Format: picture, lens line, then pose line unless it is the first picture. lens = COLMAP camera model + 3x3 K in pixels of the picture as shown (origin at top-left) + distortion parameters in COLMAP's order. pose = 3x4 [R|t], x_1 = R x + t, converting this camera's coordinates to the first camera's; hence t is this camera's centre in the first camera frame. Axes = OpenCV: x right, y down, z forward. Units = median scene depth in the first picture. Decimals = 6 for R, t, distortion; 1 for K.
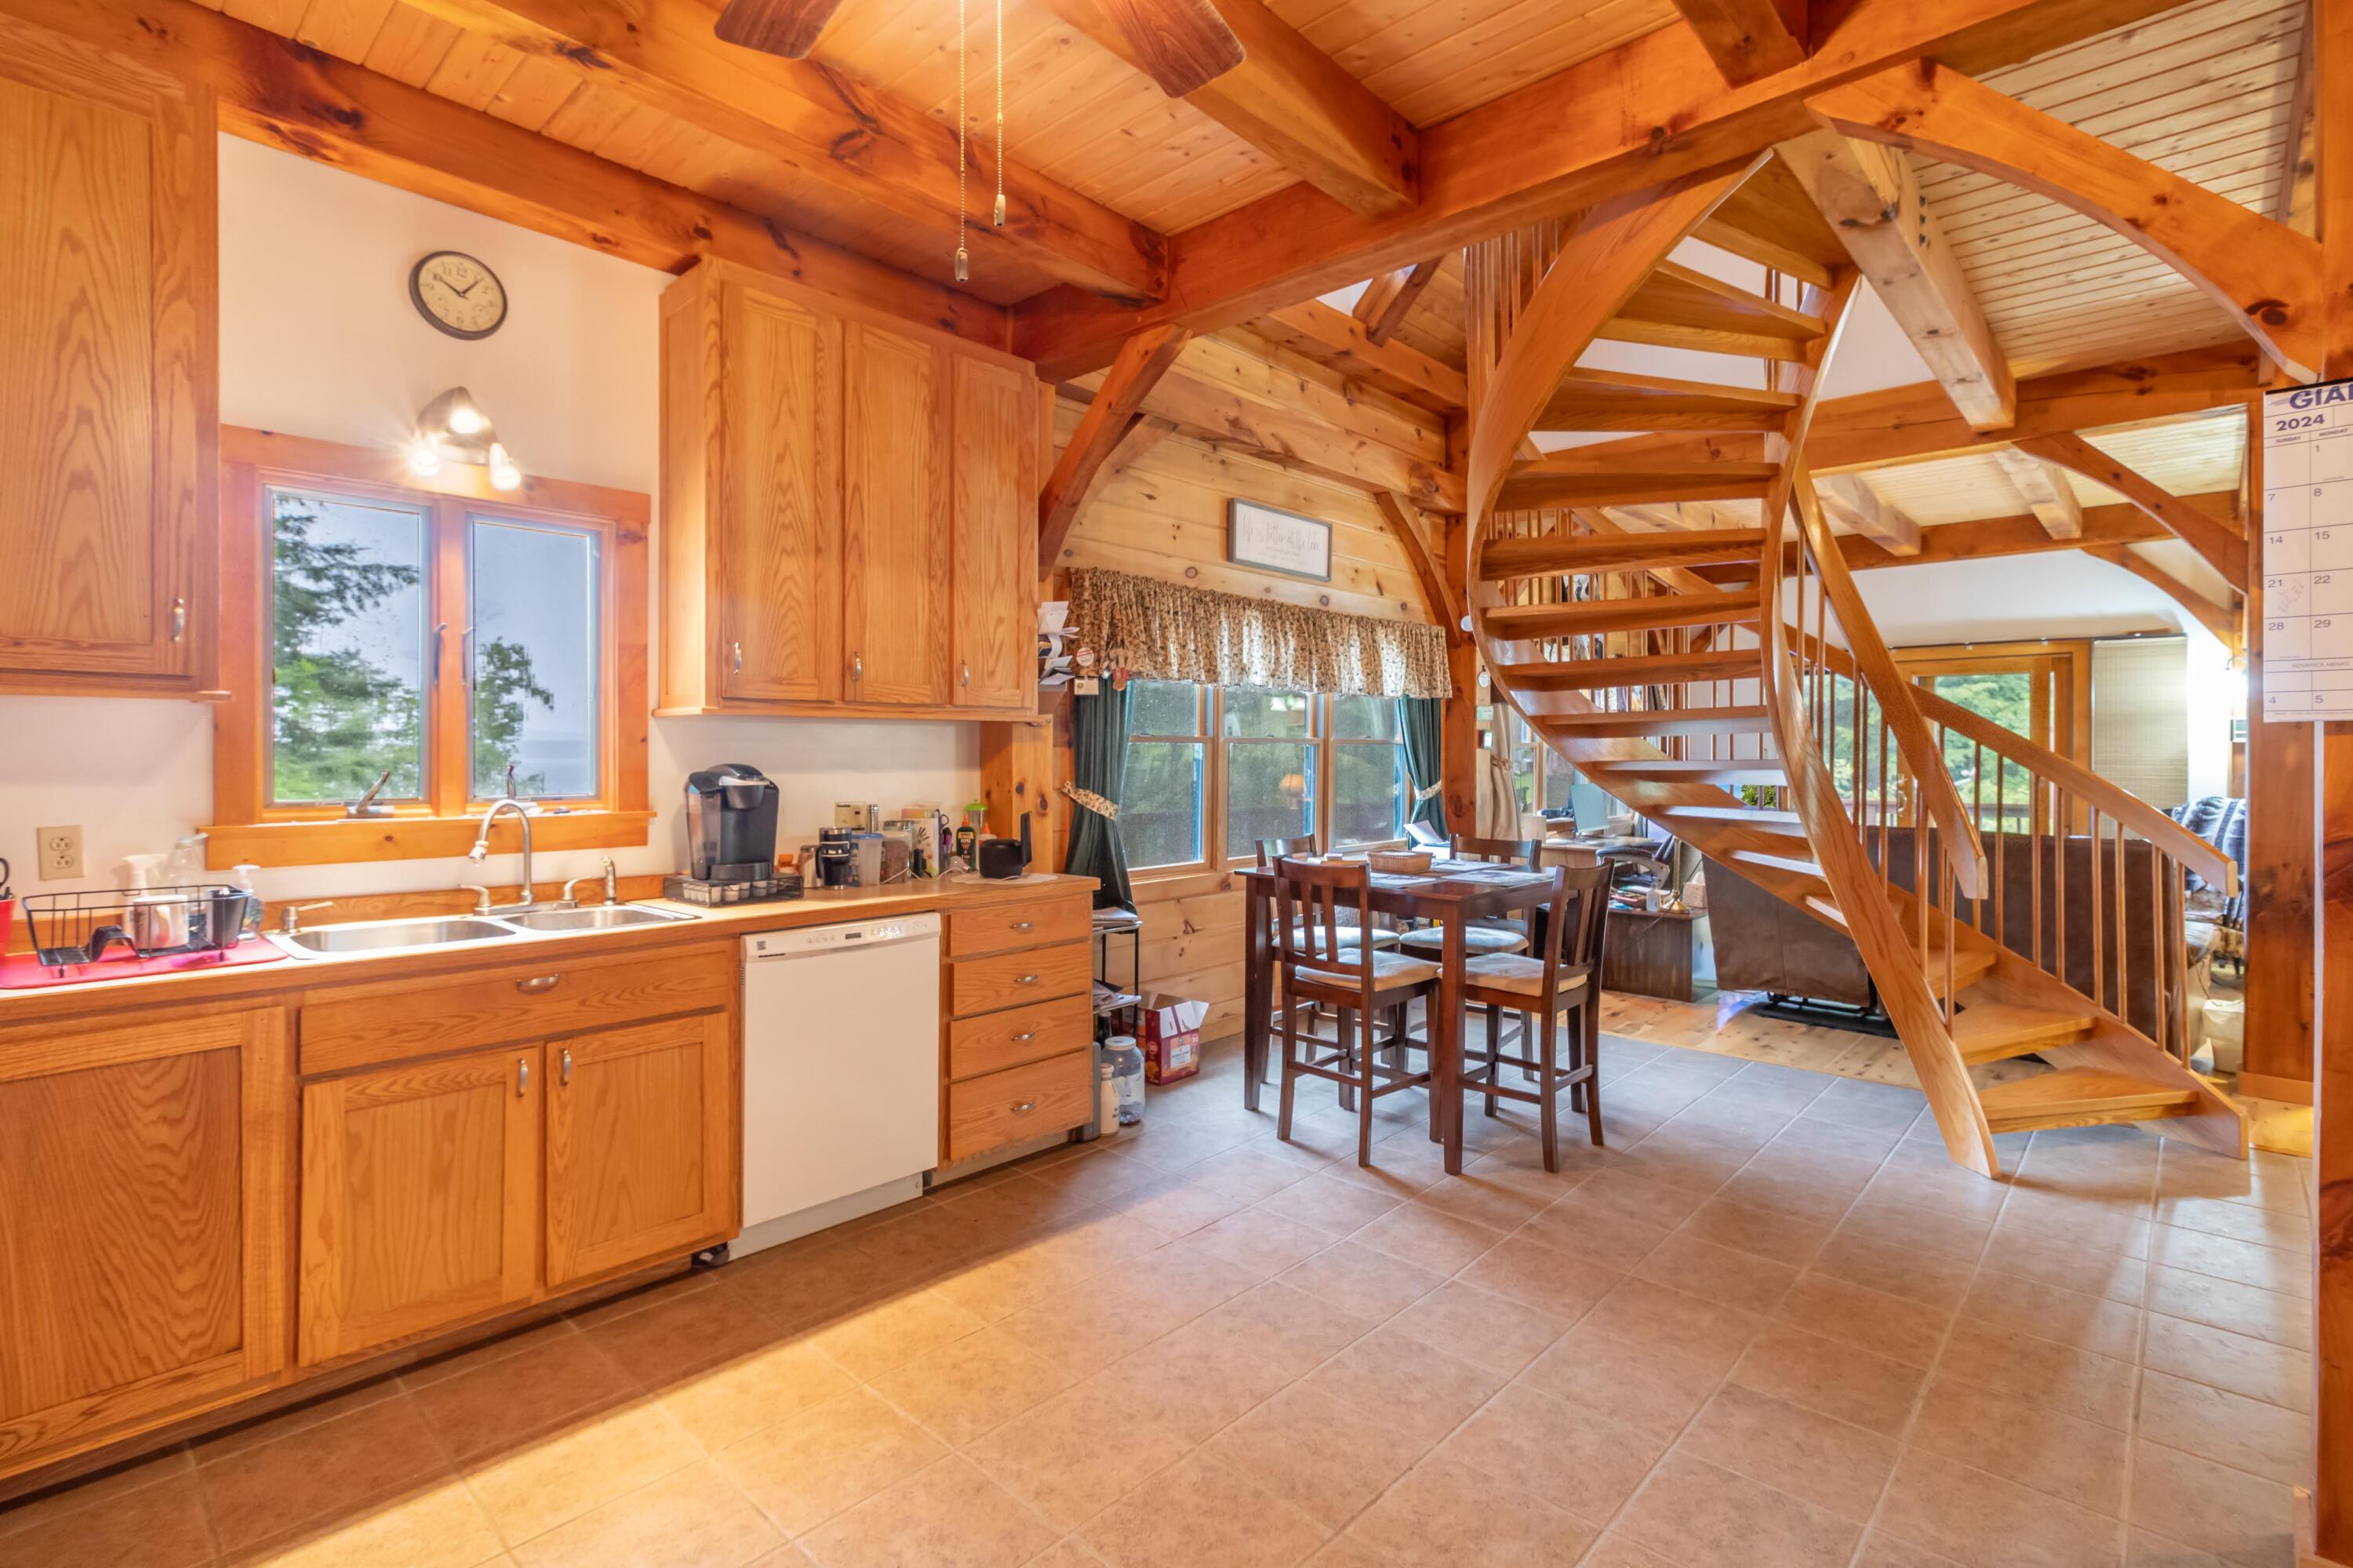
lens RADIAL K [[1105.7, 0, 1177.2], [0, 1105.7, 755.9], [0, 0, 1]] dist [0.000293, -0.000044]
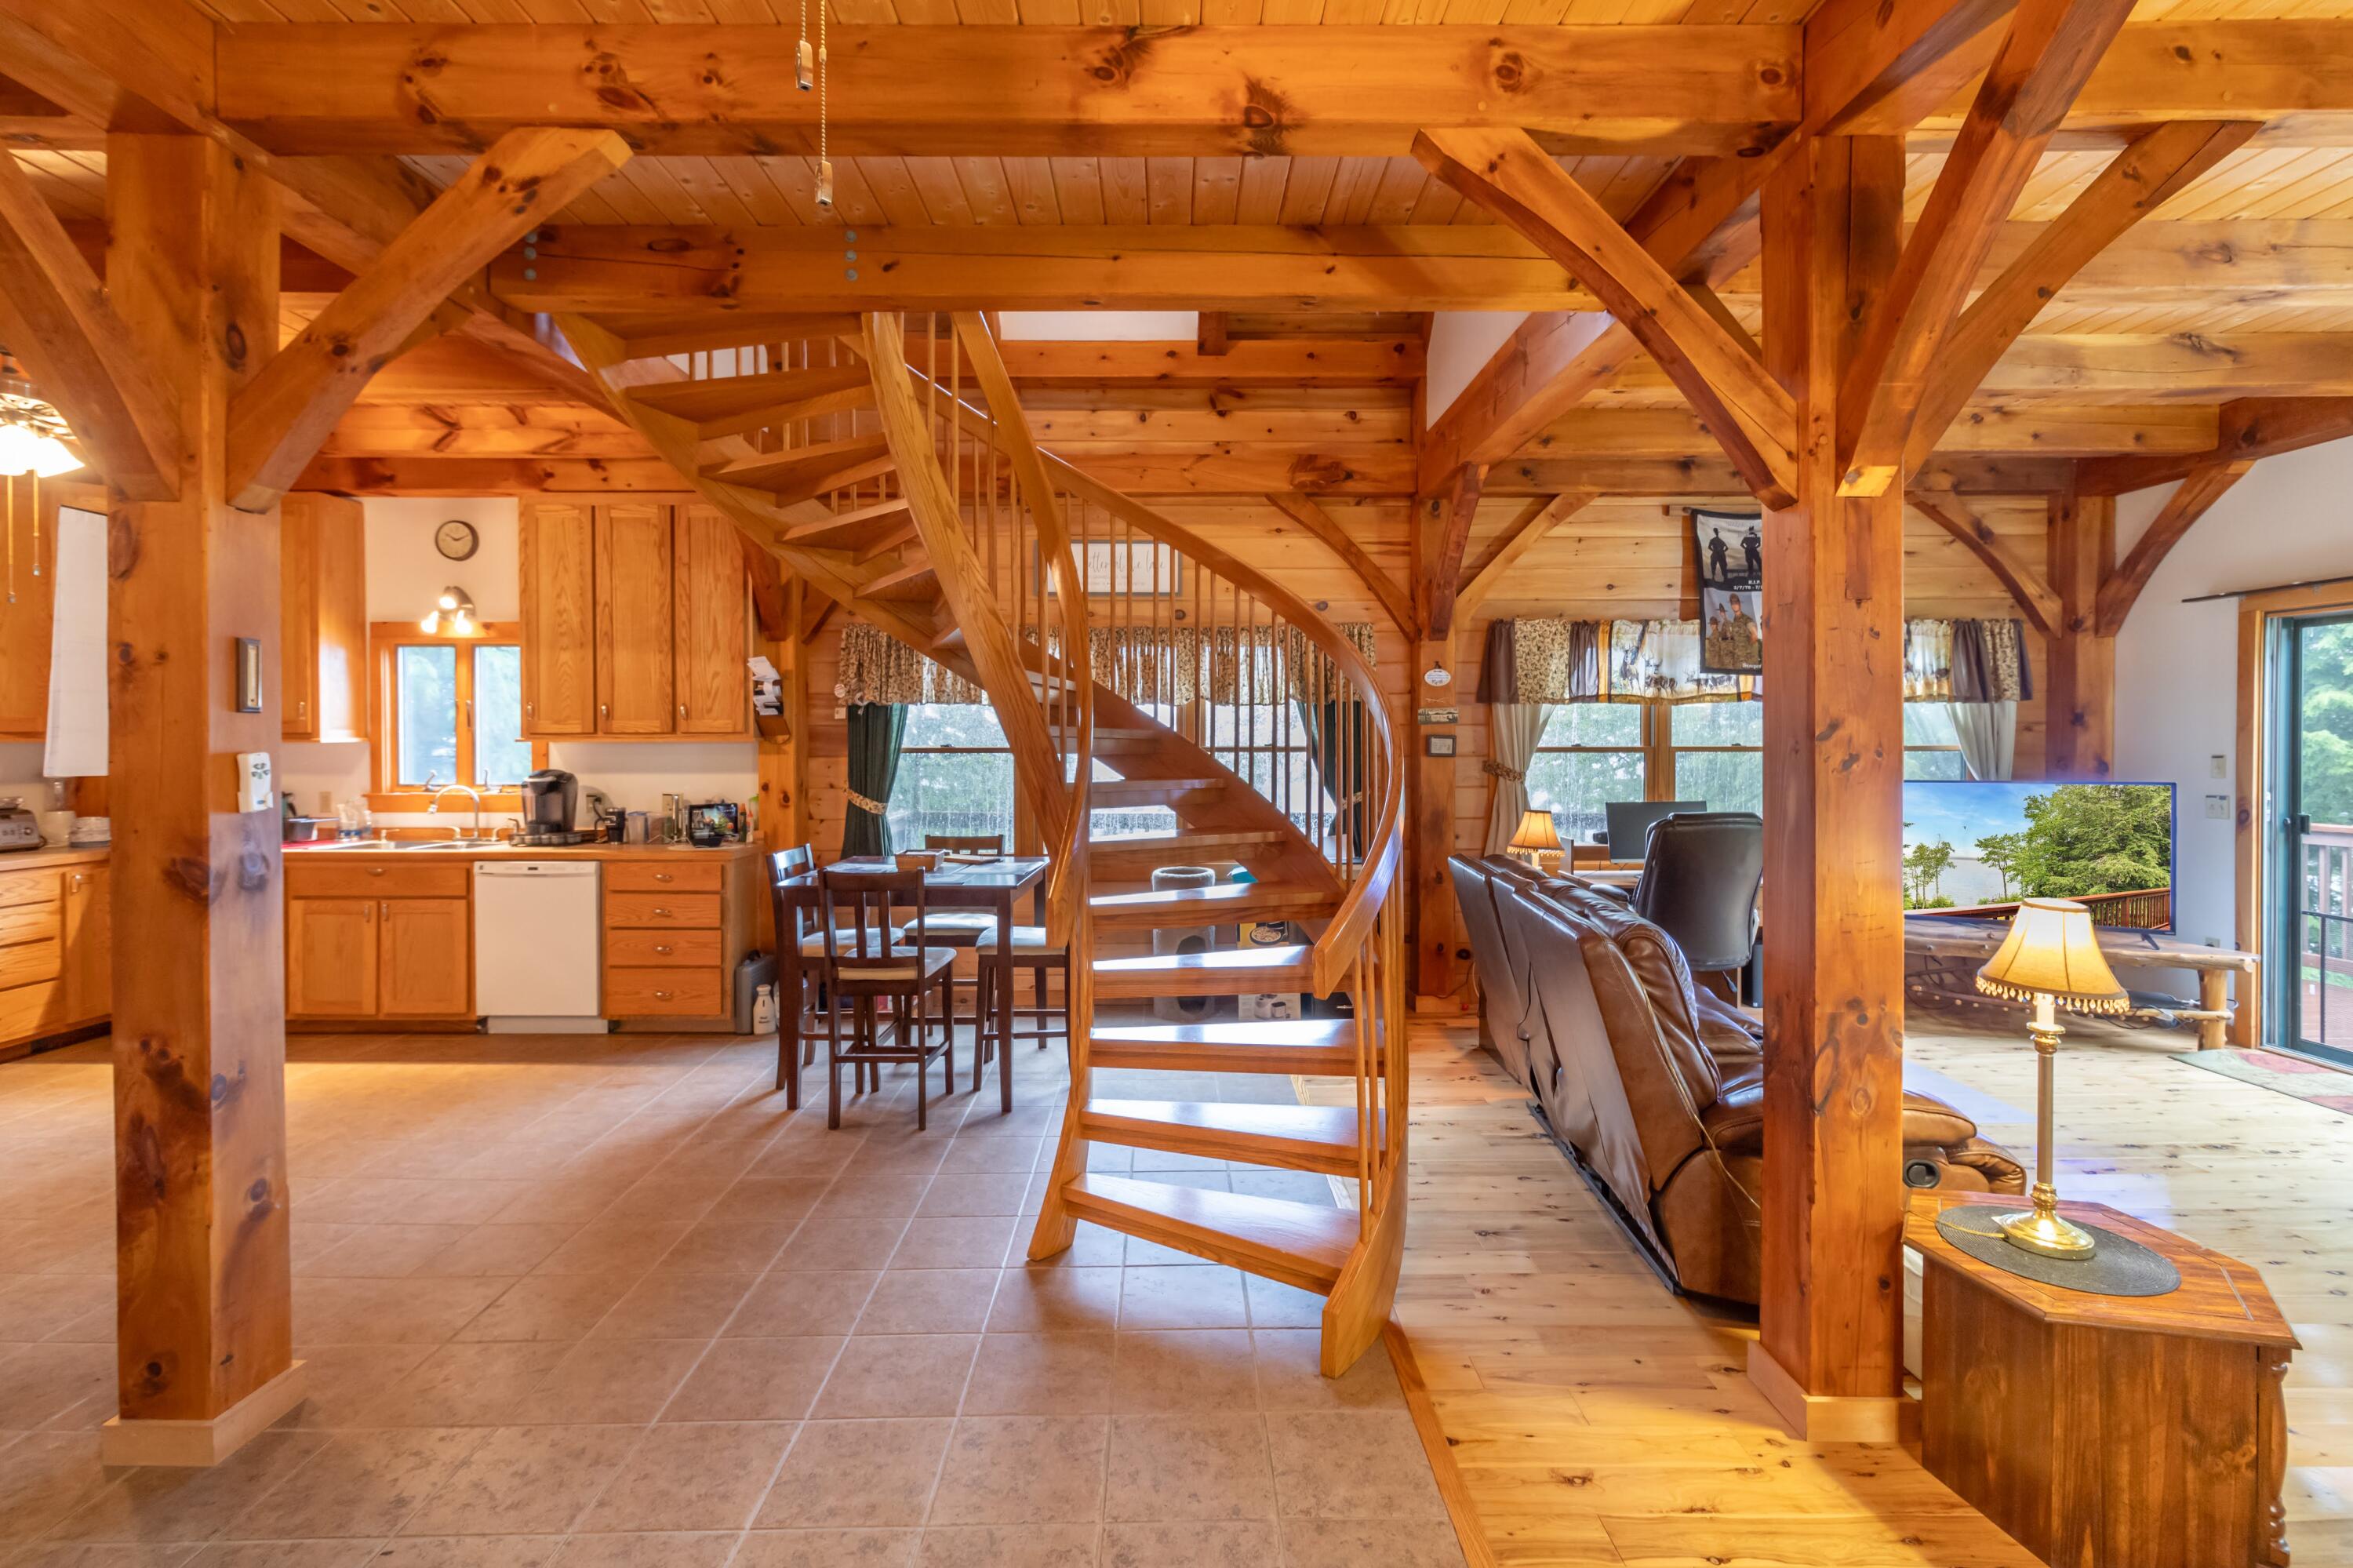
lens RADIAL K [[1099.5, 0, 1172.4], [0, 1099.5, 745.9], [0, 0, 1]] dist [0.001126, 0.000041]
pose [[0.681896, 0.003764, -0.731440, 1.605799], [-0.001296, 0.999991, 0.003938, -0.038940], [0.731448, -0.001737, 0.681895, 0.525732]]
